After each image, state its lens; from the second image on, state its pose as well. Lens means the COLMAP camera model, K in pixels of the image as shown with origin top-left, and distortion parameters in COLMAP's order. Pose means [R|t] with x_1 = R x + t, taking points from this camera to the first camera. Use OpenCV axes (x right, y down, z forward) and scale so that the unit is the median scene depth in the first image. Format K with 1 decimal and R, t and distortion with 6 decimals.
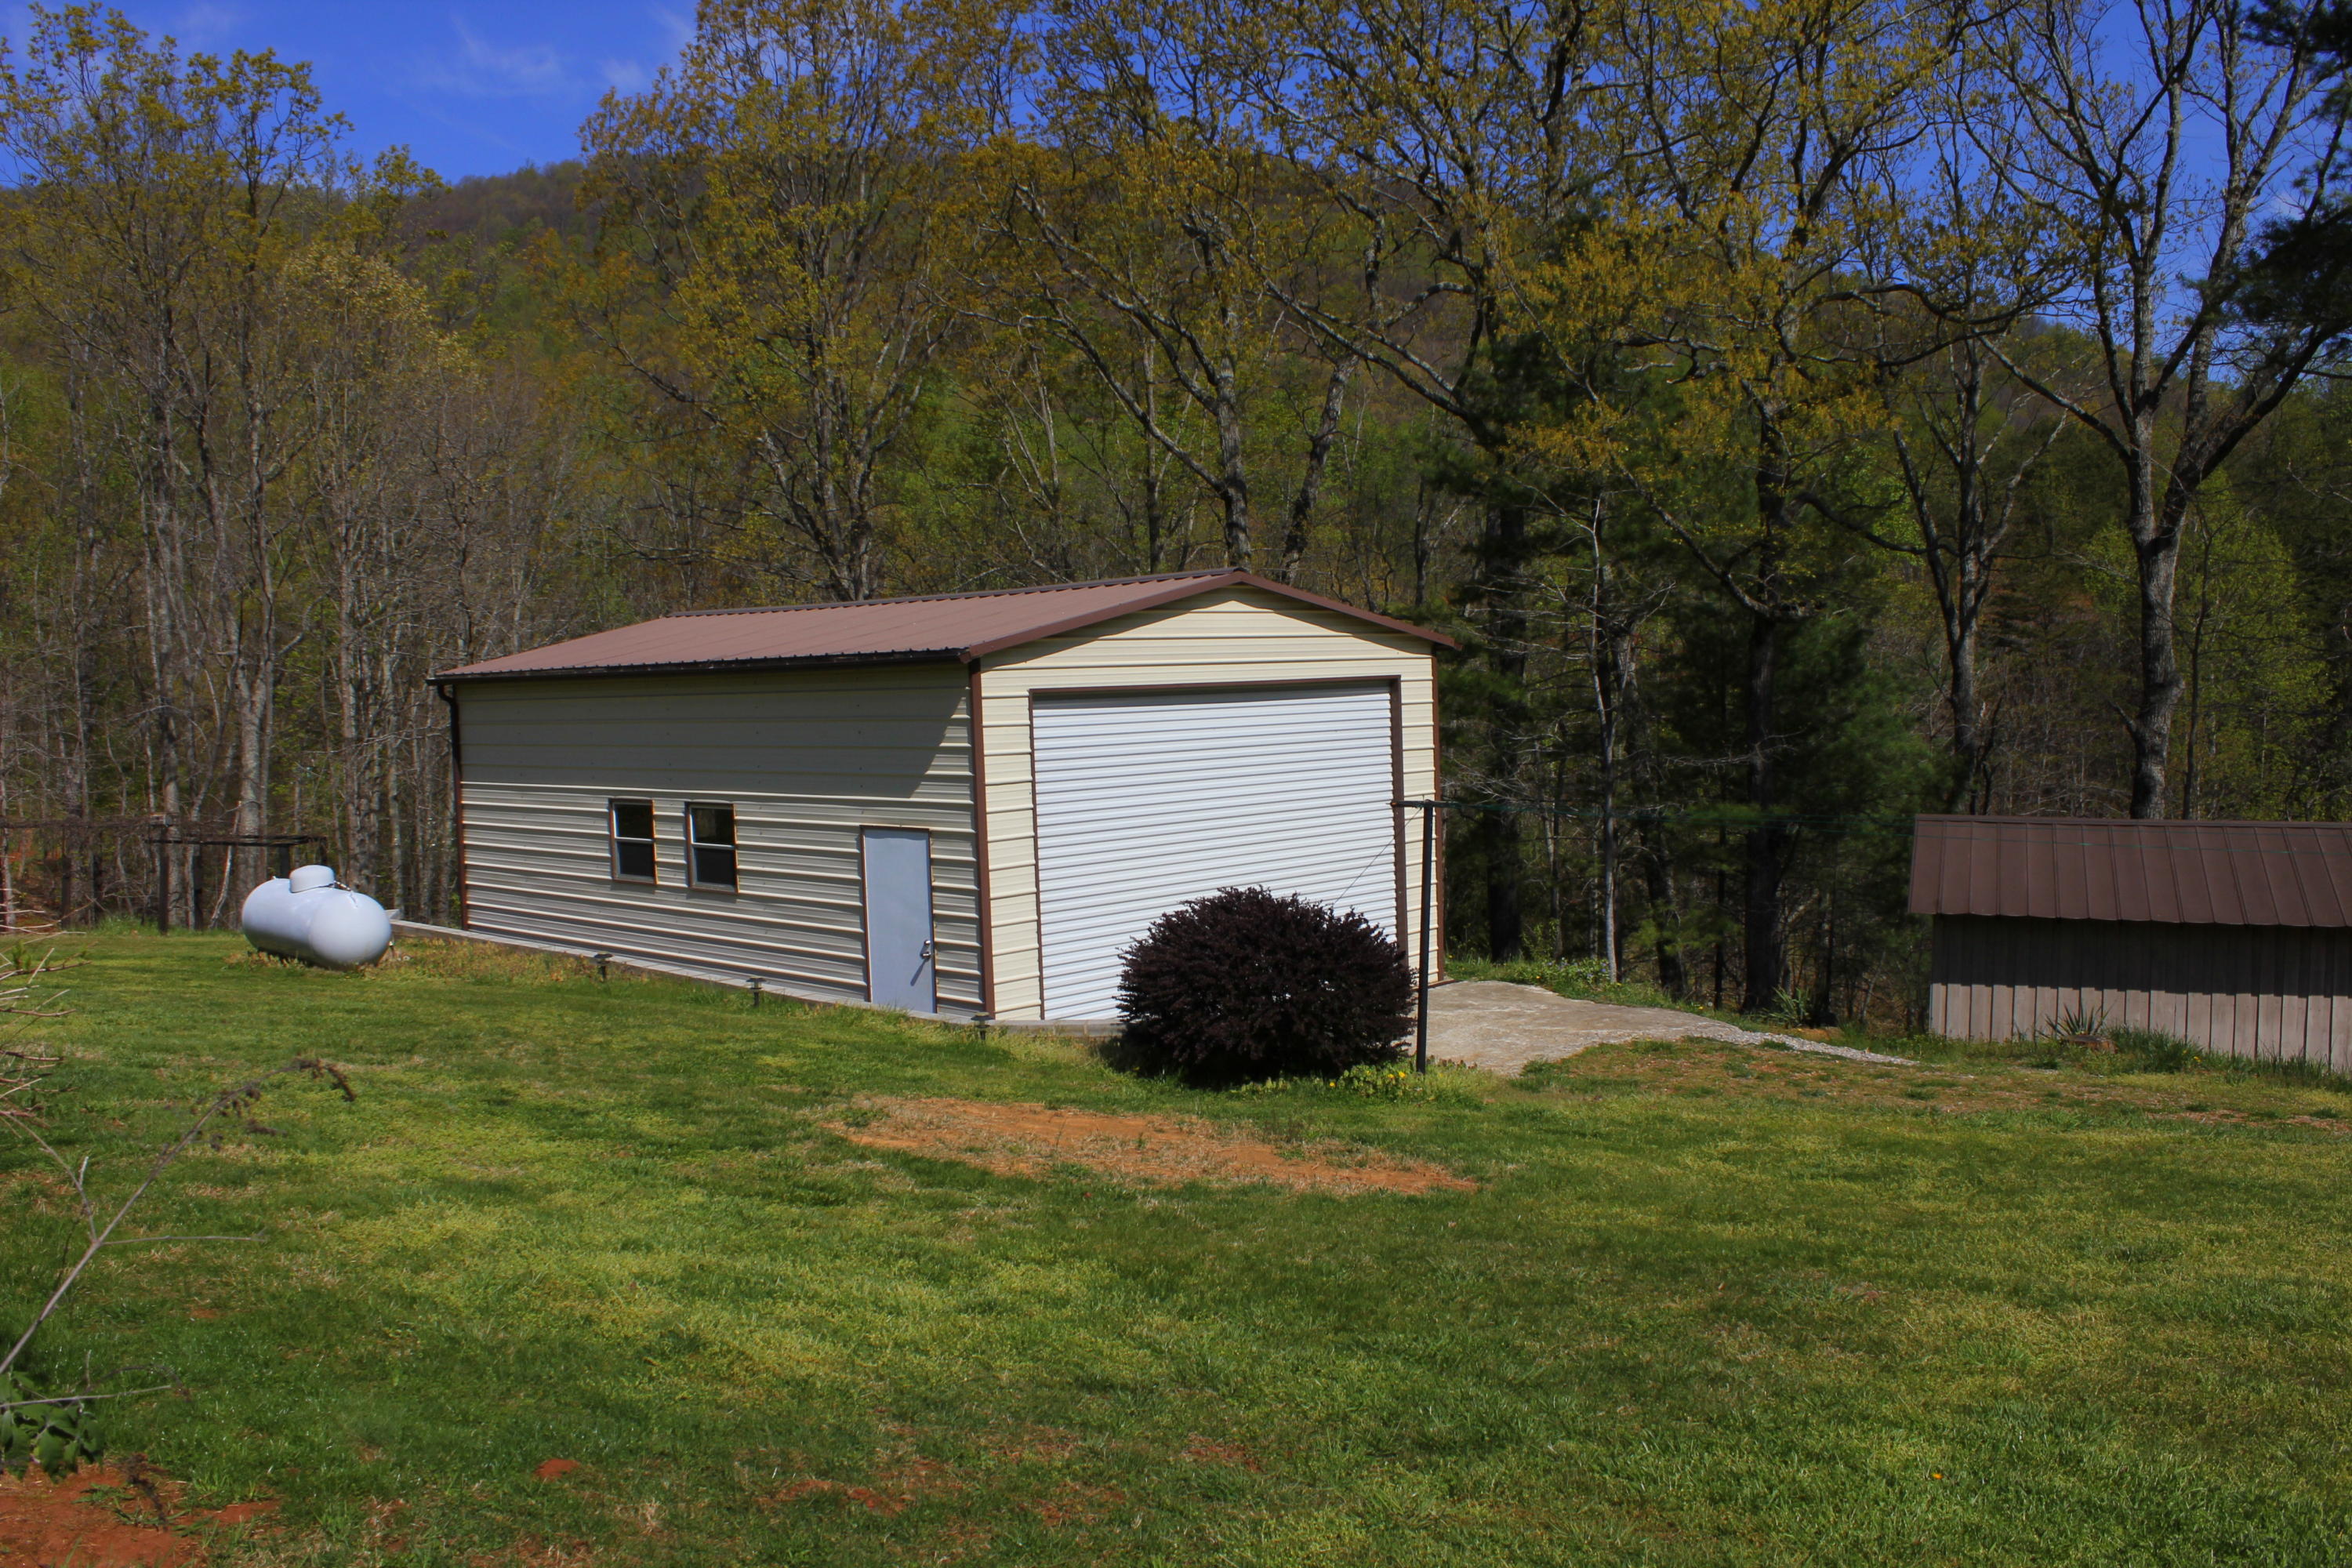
lens RADIAL K [[1967.5, 0, 1142.0], [0, 1967.5, 794.8], [0, 0, 1]] dist [-0.161576, 0.154079]
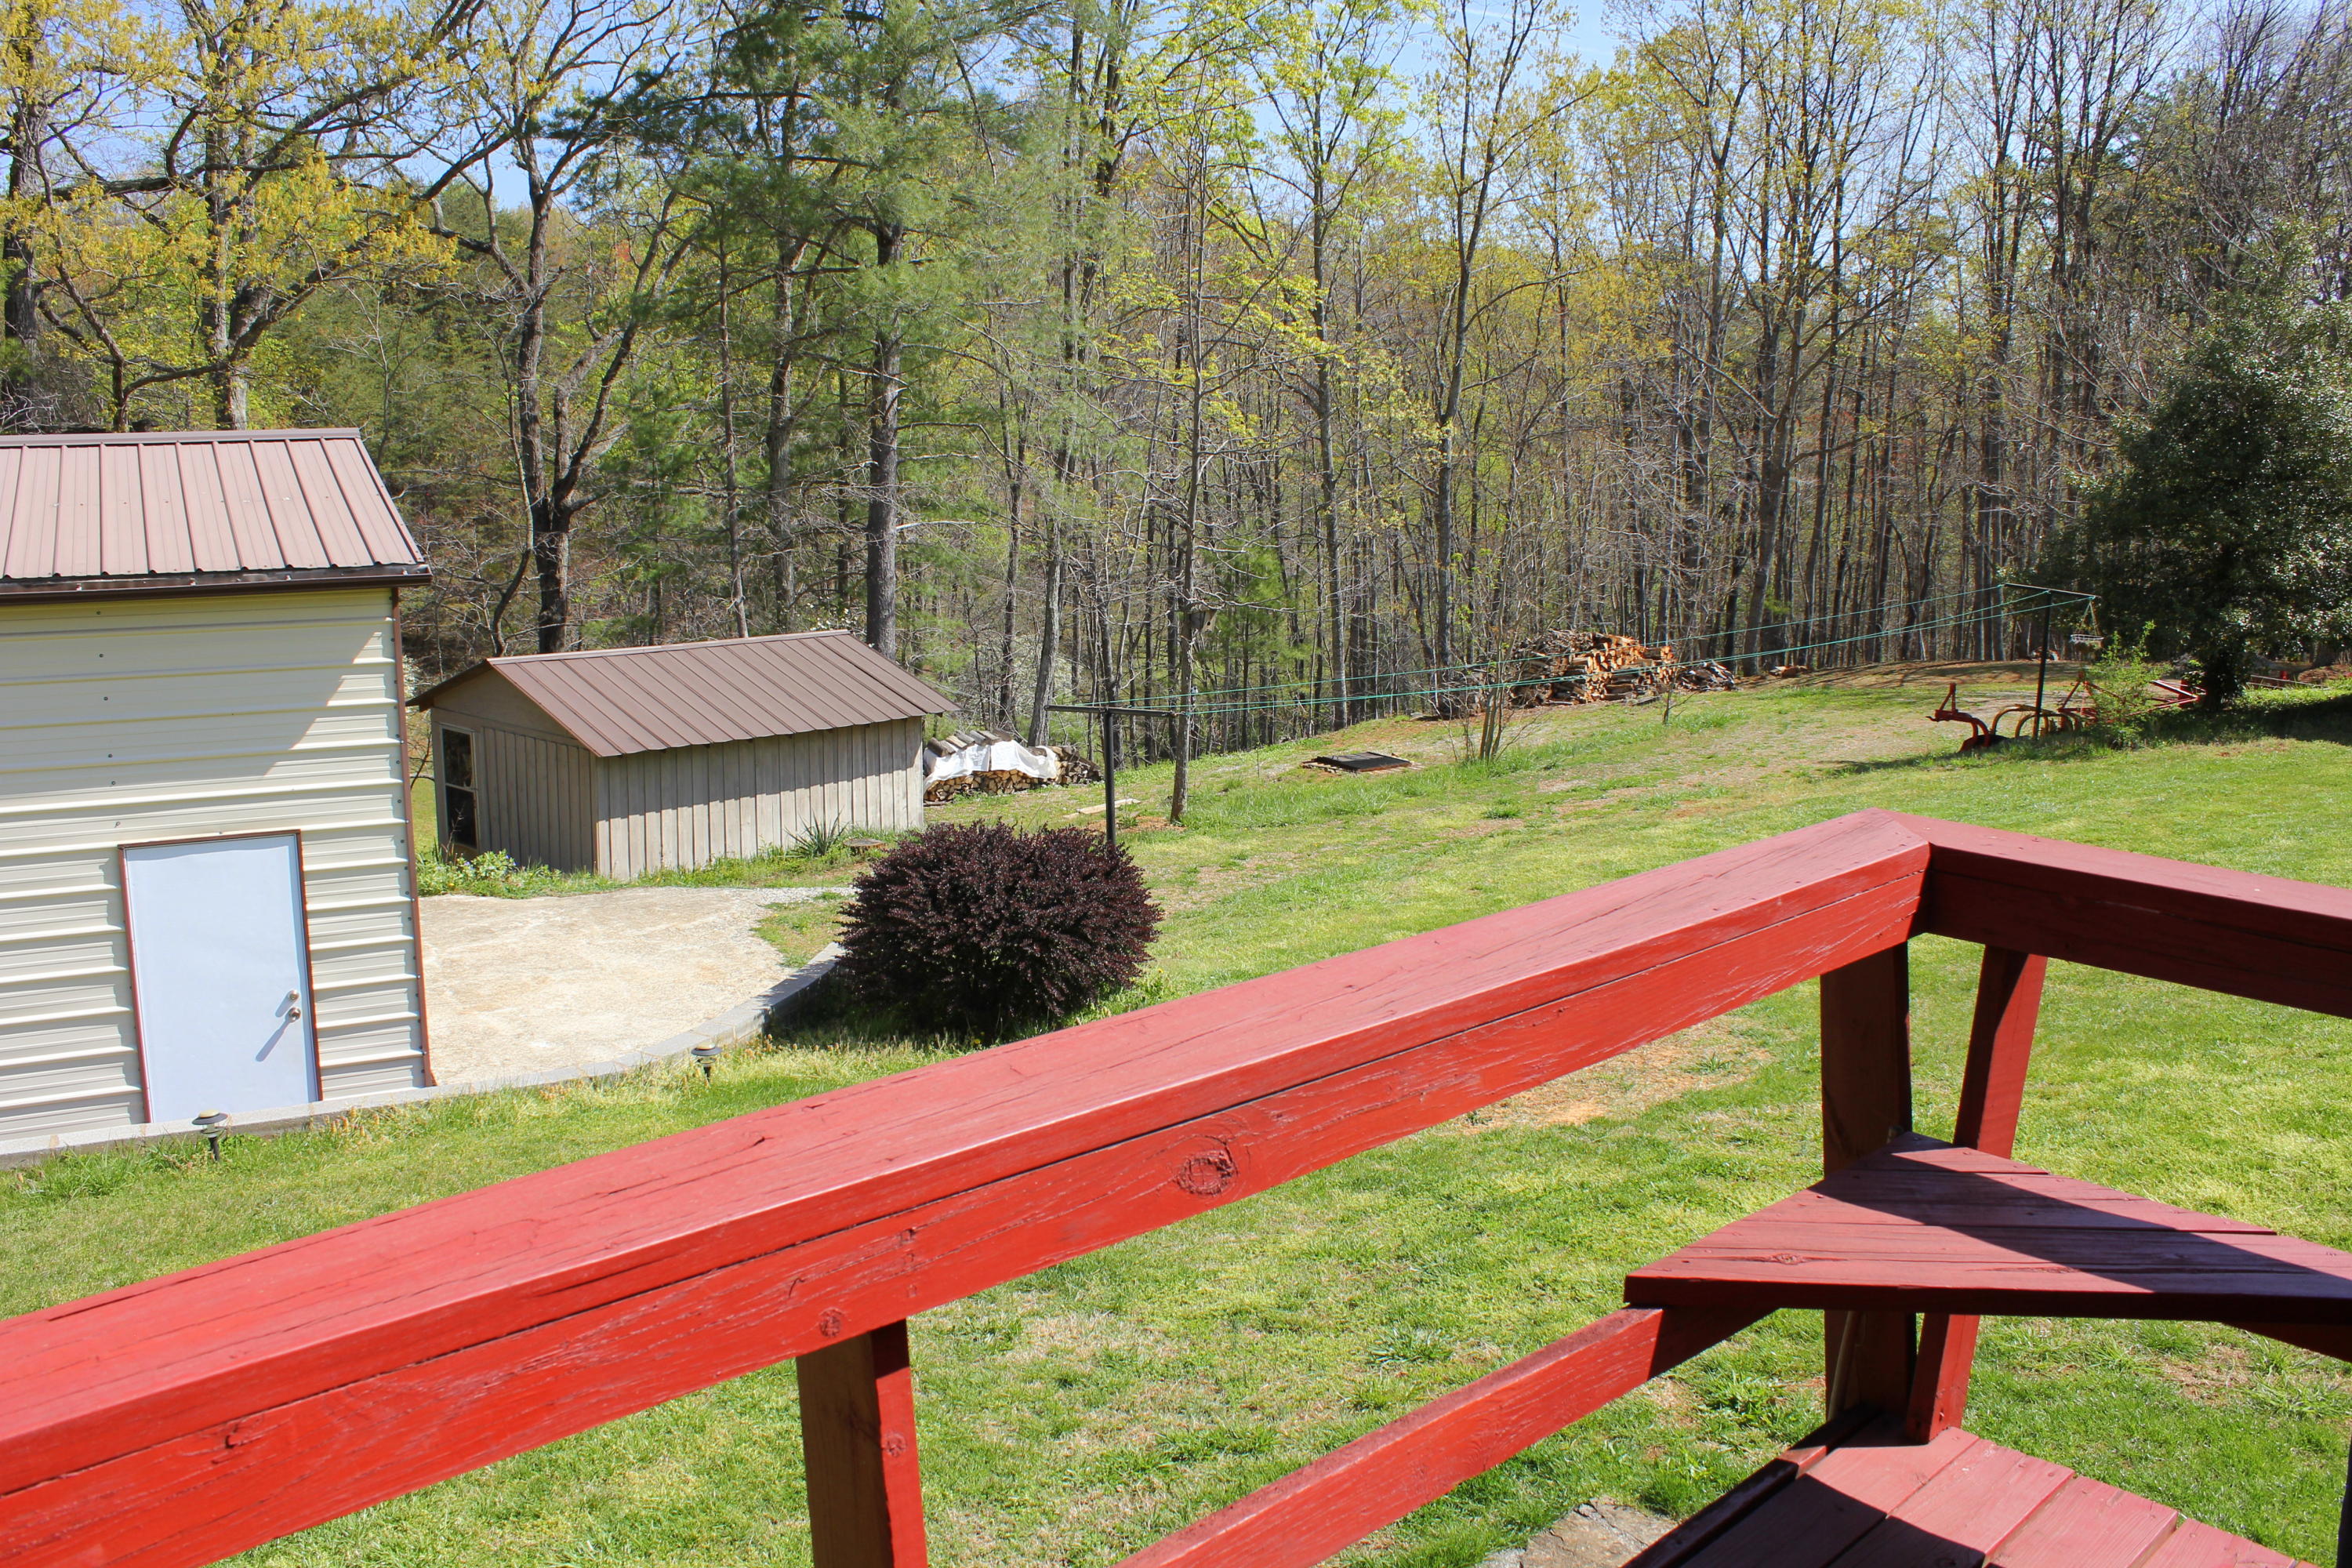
lens RADIAL K [[1967.5, 0, 1142.0], [0, 1967.5, 794.8], [0, 0, 1]] dist [-0.161576, 0.154079]
pose [[0.289680, -0.154255, 0.944611, -0.597304], [0.034981, 0.987974, 0.150609, -0.077198], [-0.956484, -0.010585, 0.291593, 0.488481]]
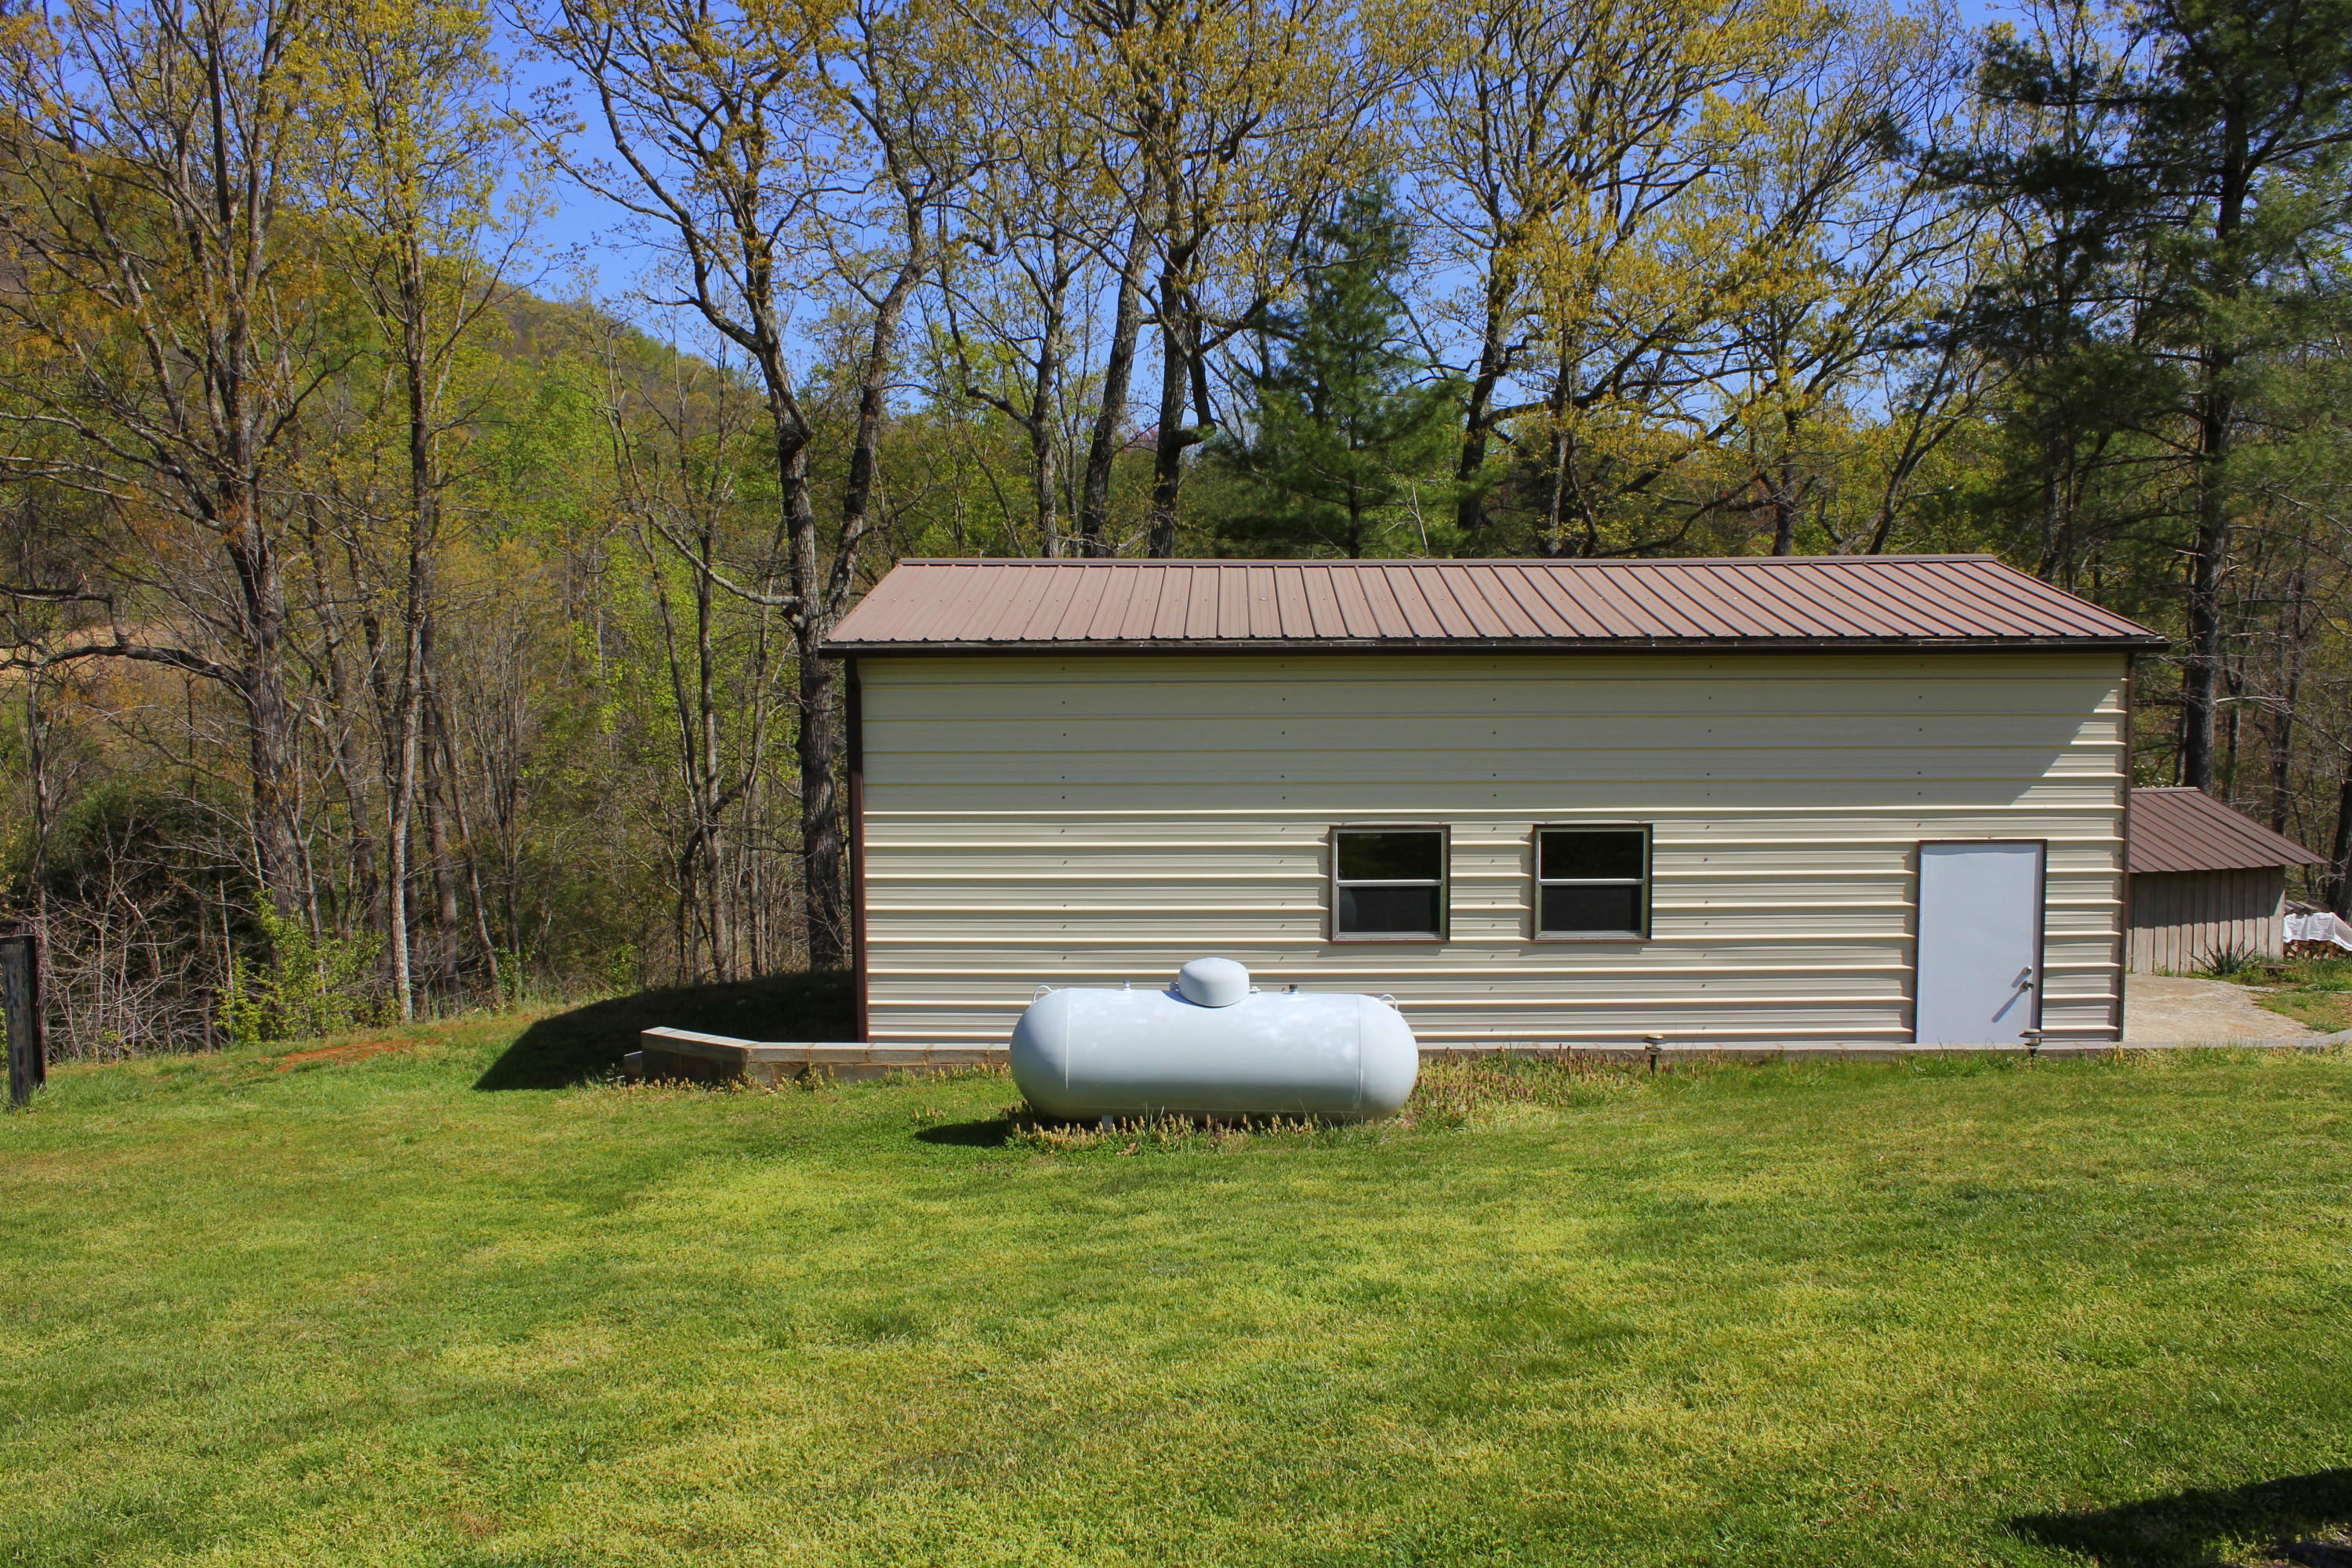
lens RADIAL K [[1967.5, 0, 1142.0], [0, 1967.5, 794.8], [0, 0, 1]] dist [-0.161576, 0.154079]
pose [[0.730671, -0.031174, 0.682017, -0.905558], [0.028379, 0.999480, 0.015282, -0.024676], [-0.682139, 0.008189, 0.731176, 0.602373]]
